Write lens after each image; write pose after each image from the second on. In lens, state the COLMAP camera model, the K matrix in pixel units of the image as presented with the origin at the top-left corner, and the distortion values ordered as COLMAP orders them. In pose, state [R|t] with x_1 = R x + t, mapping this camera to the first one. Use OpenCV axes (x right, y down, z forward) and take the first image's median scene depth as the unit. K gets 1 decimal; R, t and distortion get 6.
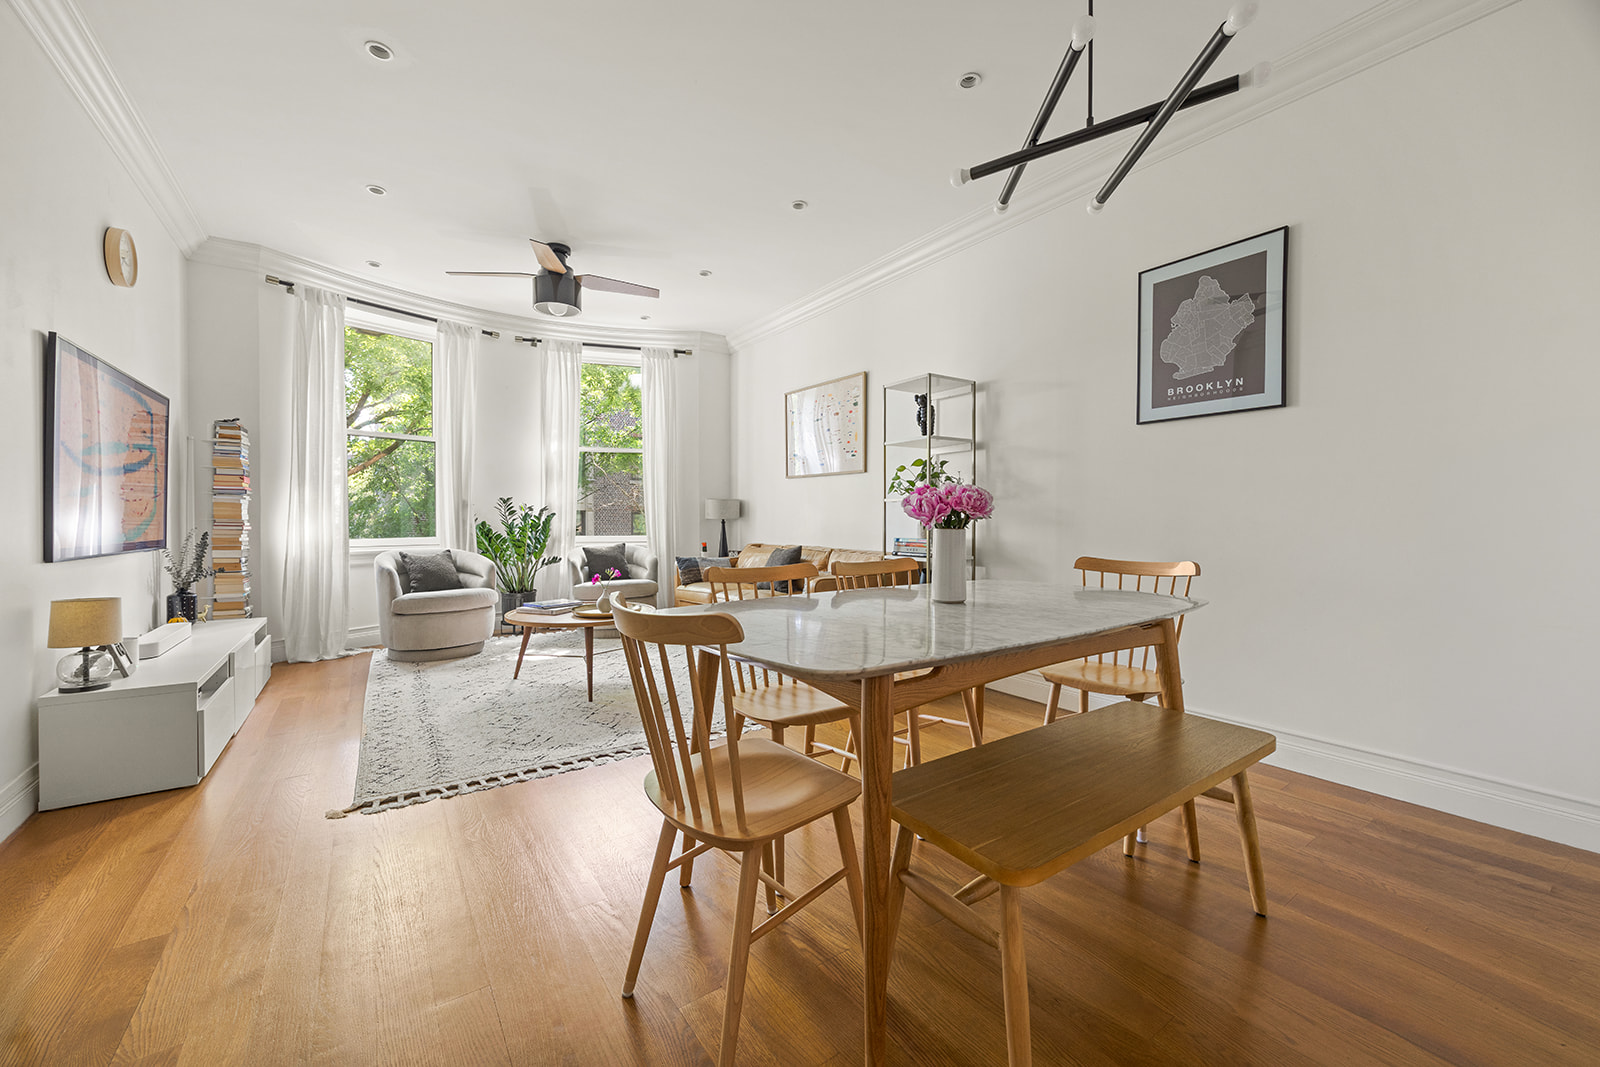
lens RADIAL K [[601.4, 0, 800.0], [0, 601.4, 533.5], [0, 0, 1]] dist [0.001185, 0.000614]
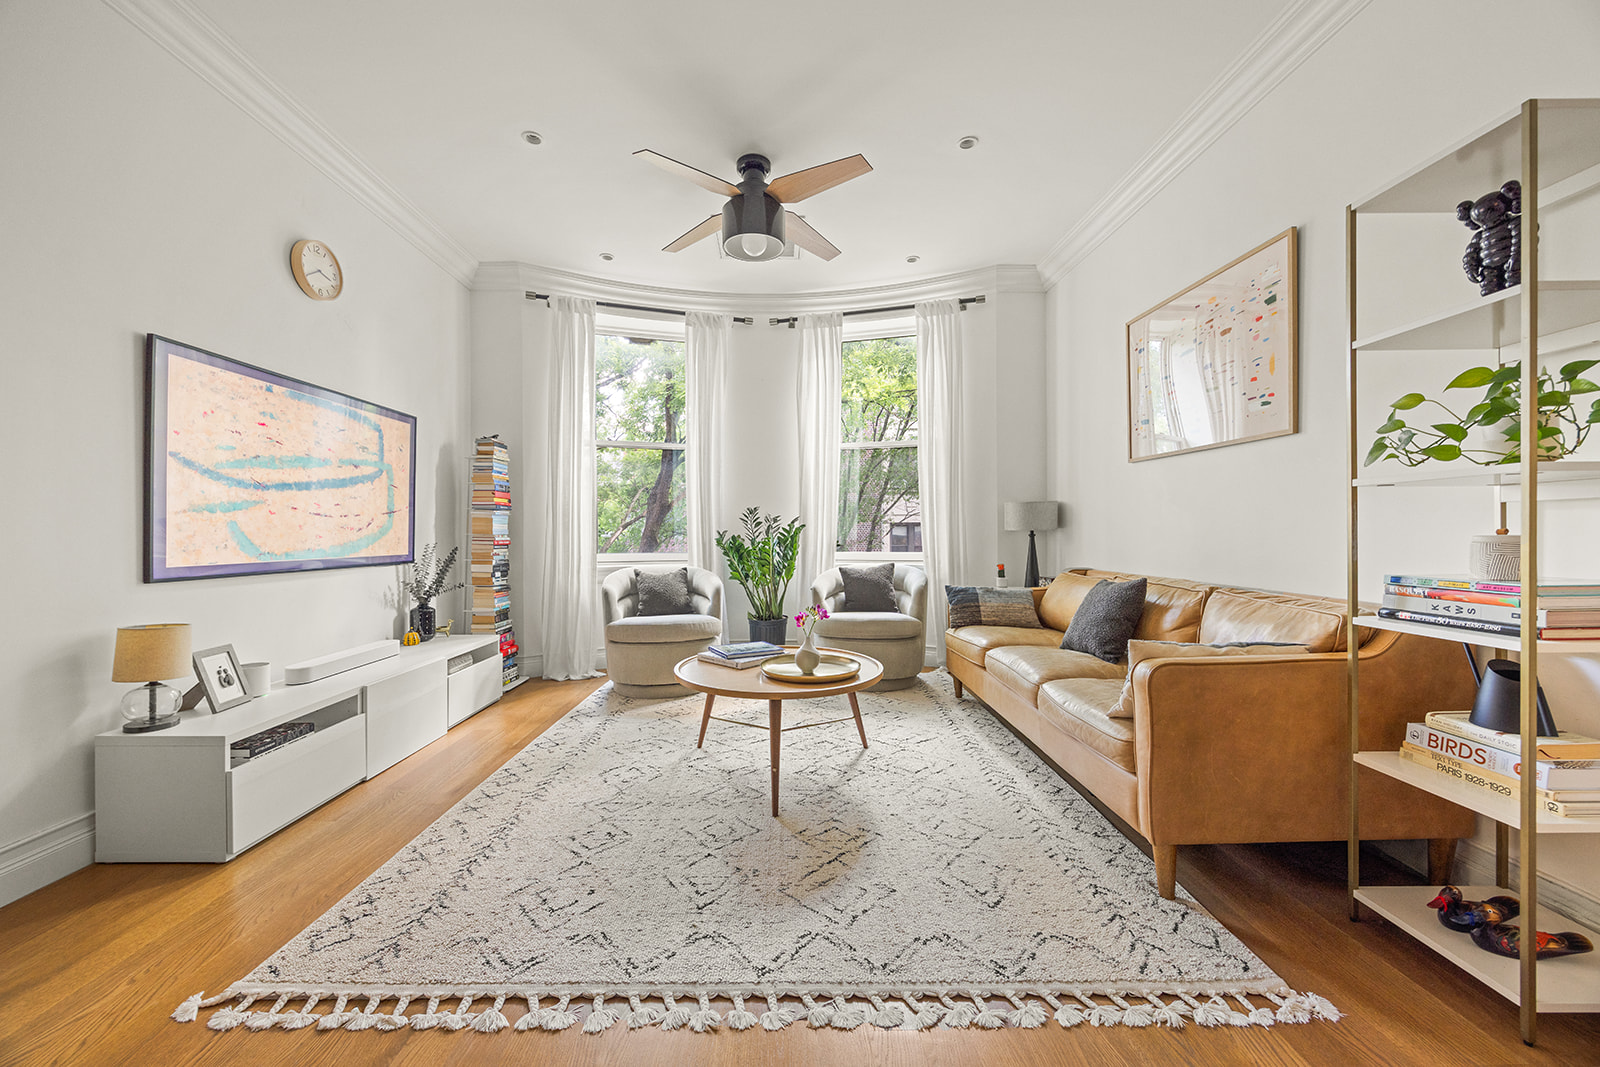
lens RADIAL K [[601.4, 0, 800.0], [0, 601.4, 533.5], [0, 0, 1]] dist [0.001185, 0.000614]
pose [[0.829250, -0.004143, -0.558863, 0.047058], [-0.007361, 0.999805, -0.018335, -0.008090], [0.558830, 0.019318, 0.829057, 0.371382]]
